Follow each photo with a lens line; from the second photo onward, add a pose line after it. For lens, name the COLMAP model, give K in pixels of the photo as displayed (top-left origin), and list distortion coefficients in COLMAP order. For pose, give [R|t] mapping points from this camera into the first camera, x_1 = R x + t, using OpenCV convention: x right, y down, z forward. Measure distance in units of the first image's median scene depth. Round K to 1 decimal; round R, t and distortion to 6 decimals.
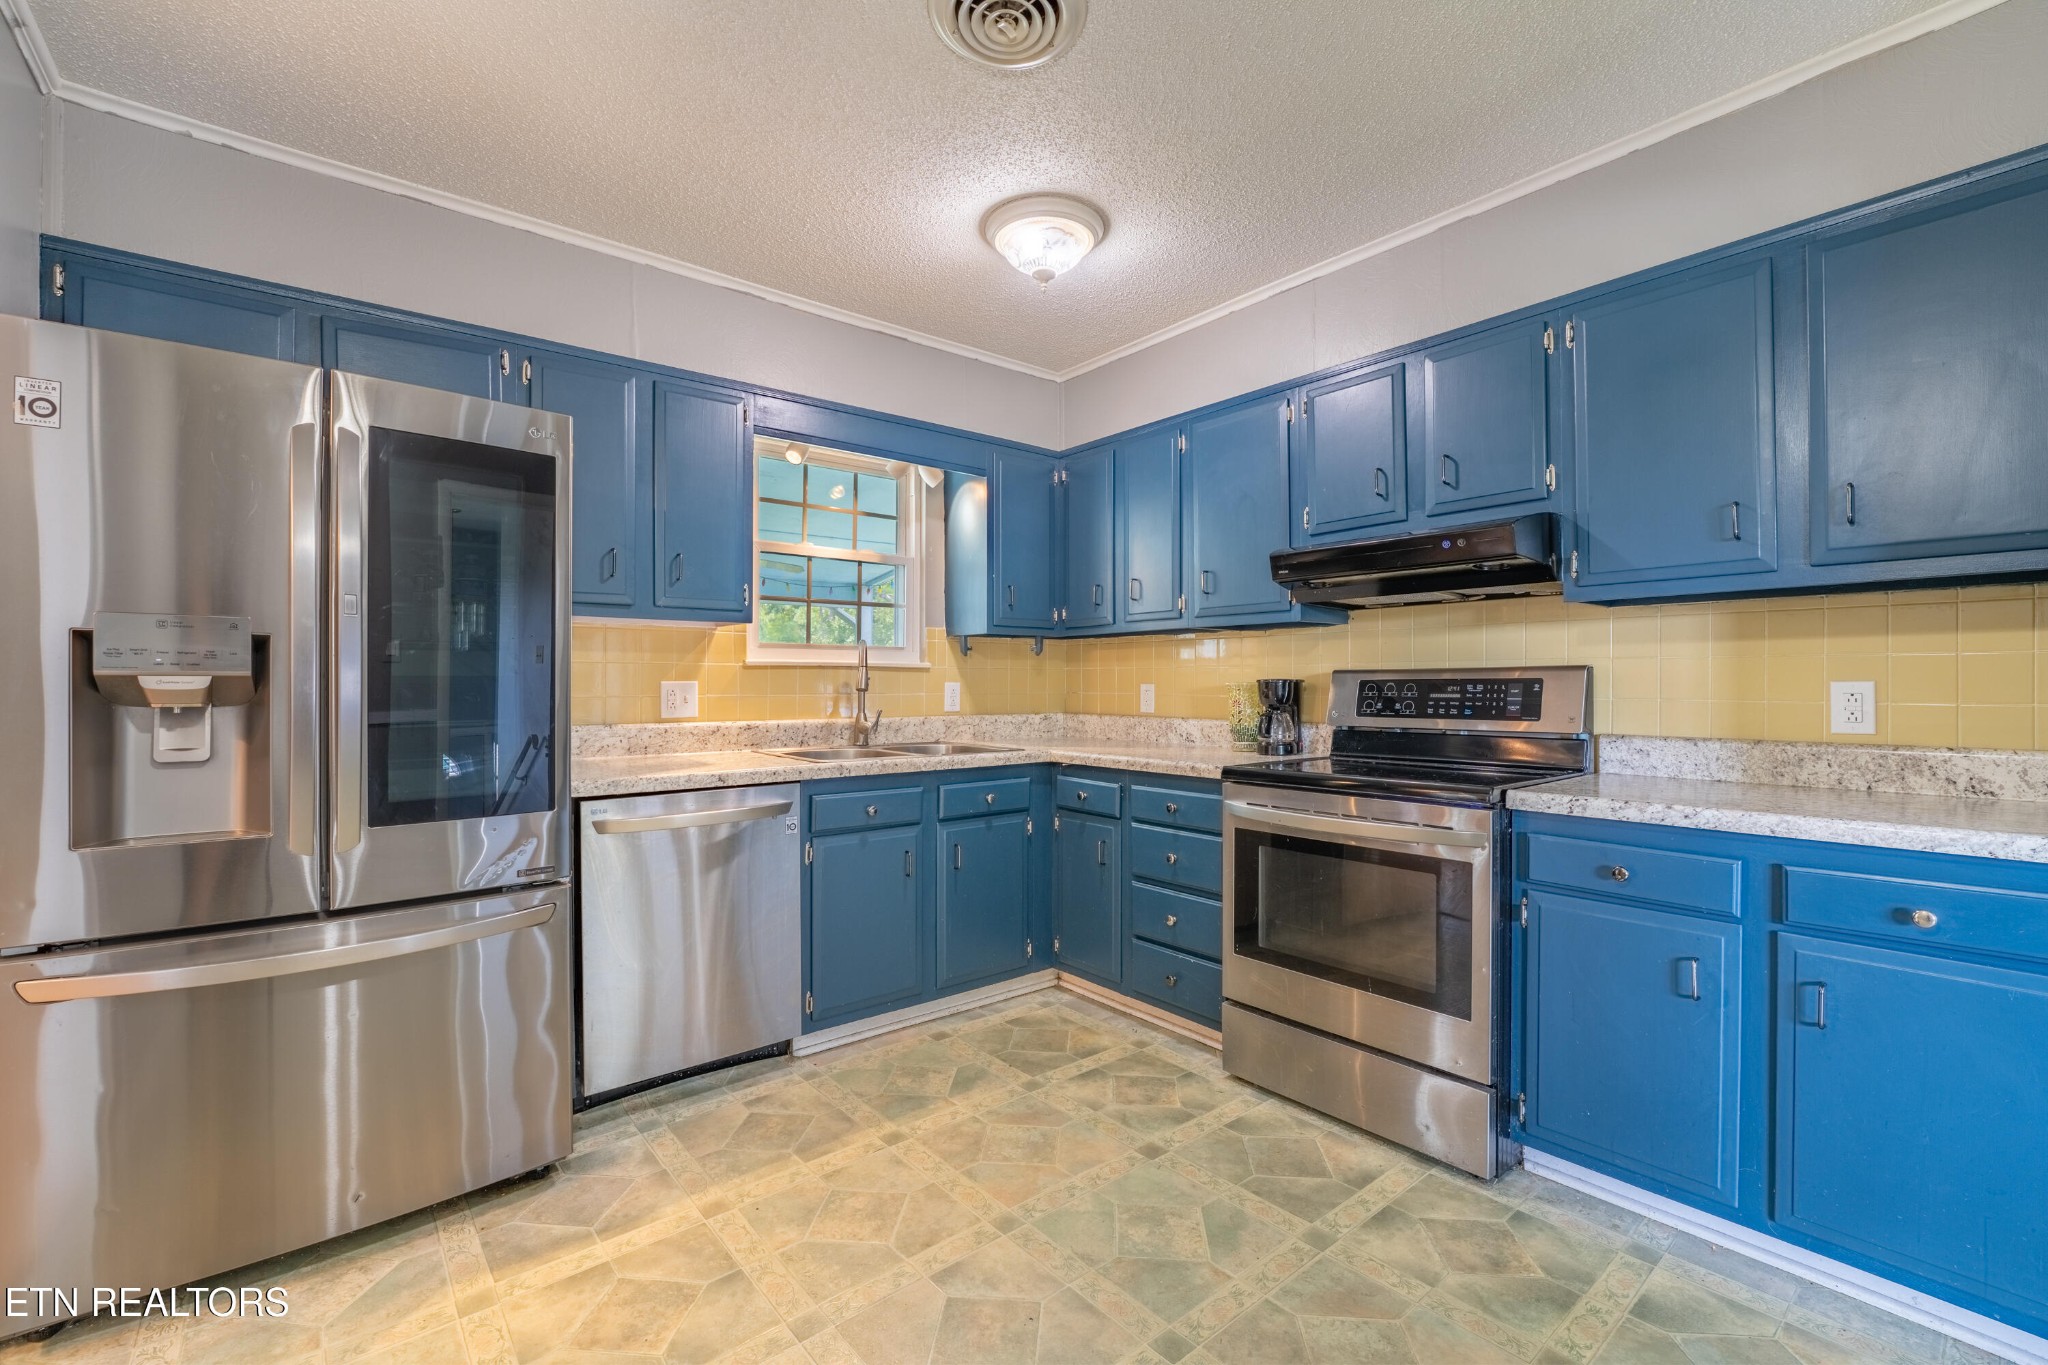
lens RADIAL K [[861.3, 0, 1016.2], [0, 861.3, 684.0], [0, 0, 1]] dist [-0.014766, 0.000425]
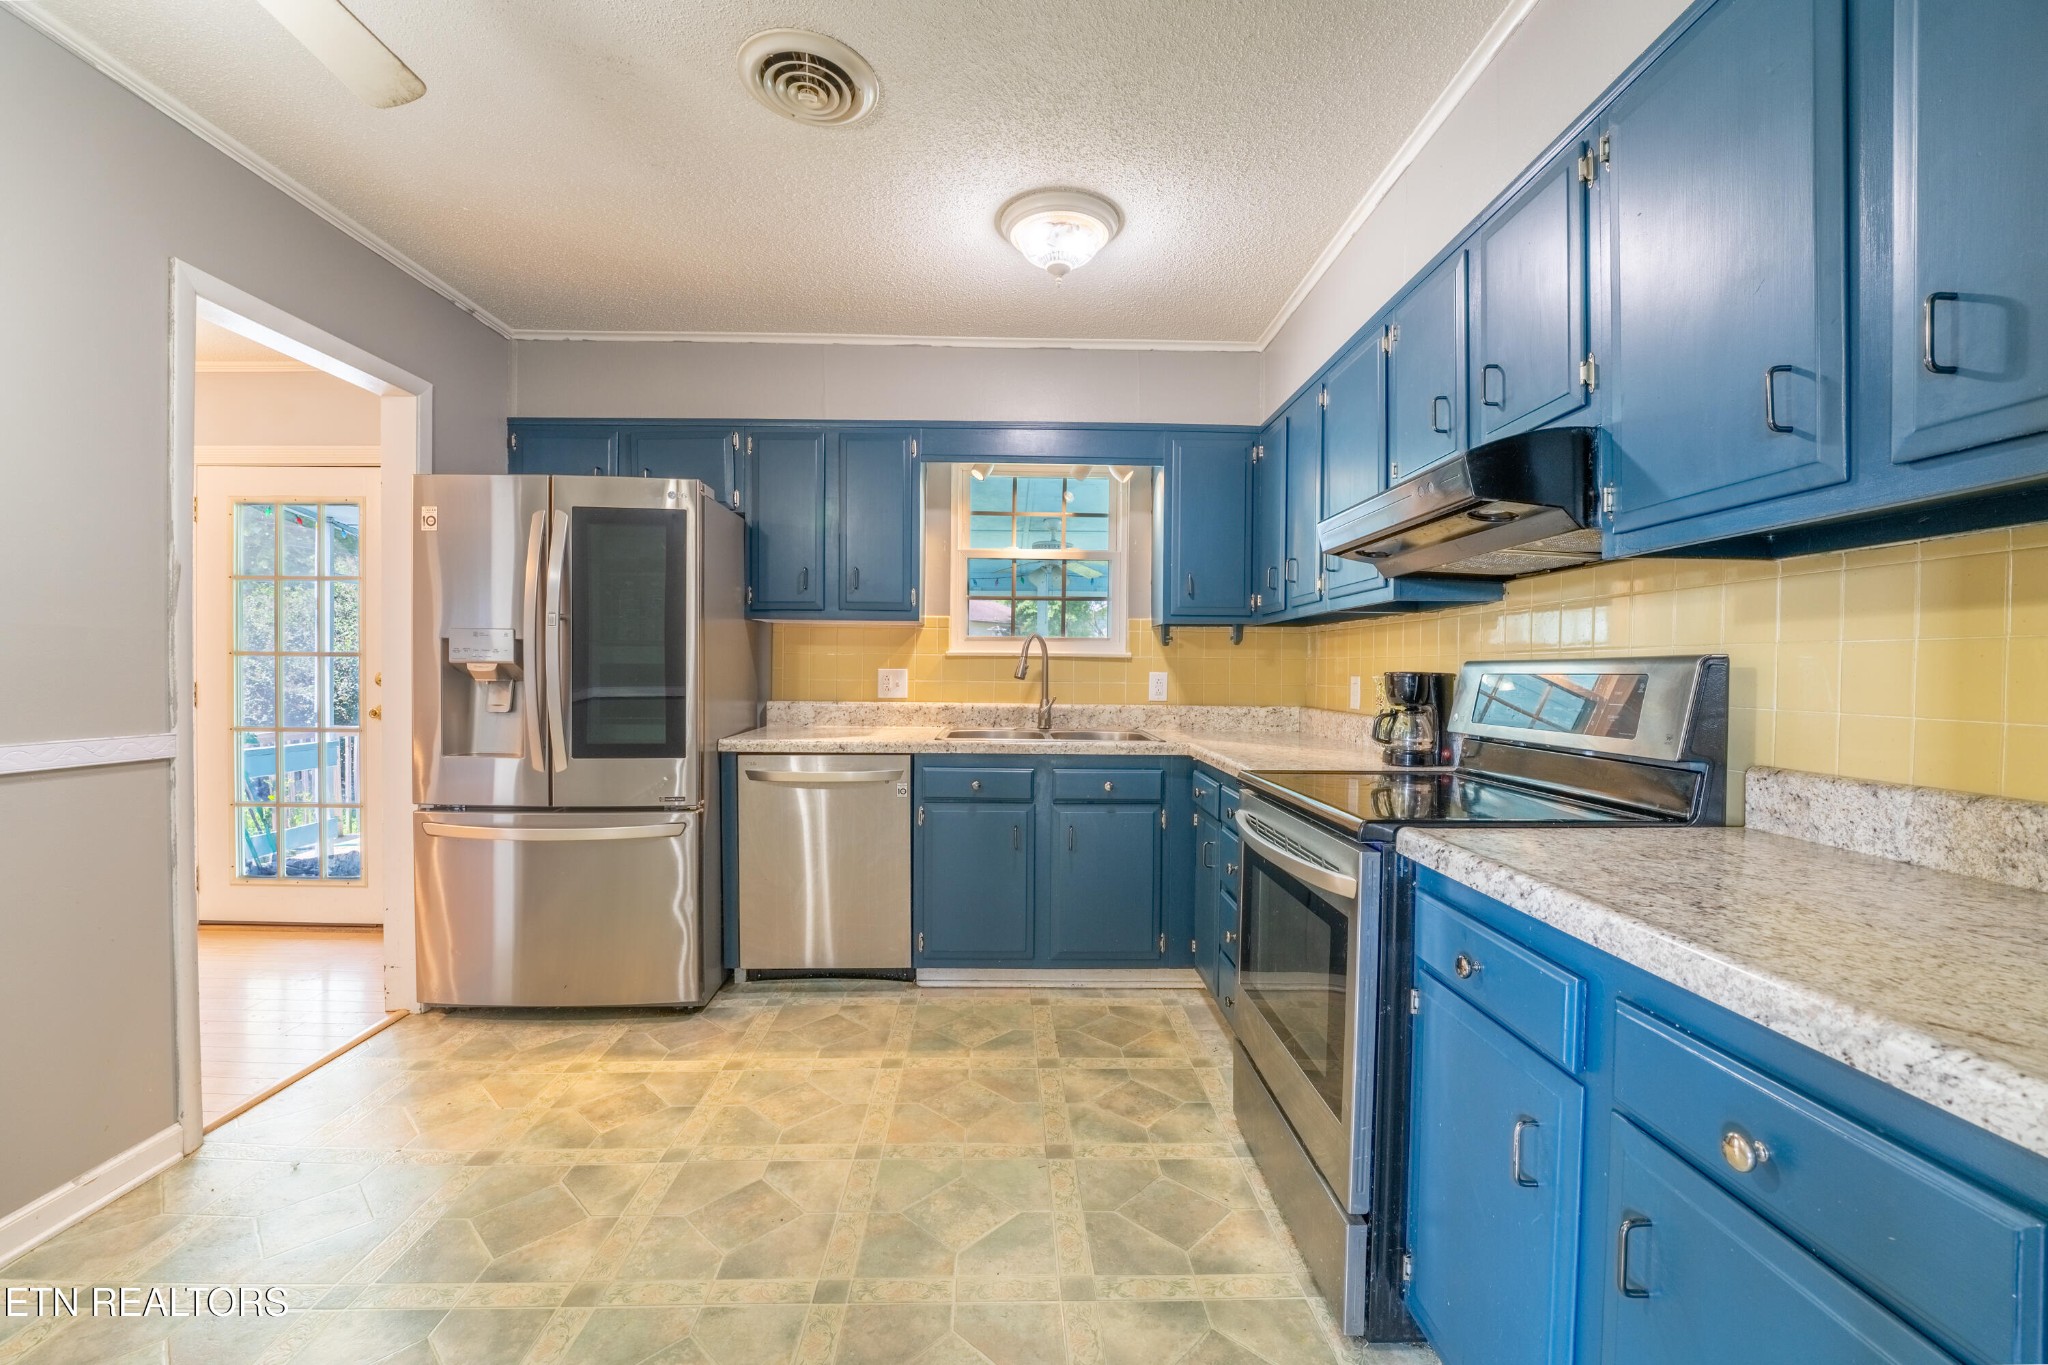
lens RADIAL K [[827.3, 0, 1024.0], [0, 827.3, 682.5], [0, 0, 1]] dist [-0.014982, 0.000138]
pose [[0.795108, 0.017927, -0.606203, 0.522409], [-0.010300, 0.999818, 0.016058, -0.004946], [0.606380, -0.006524, 0.795148, 0.175618]]
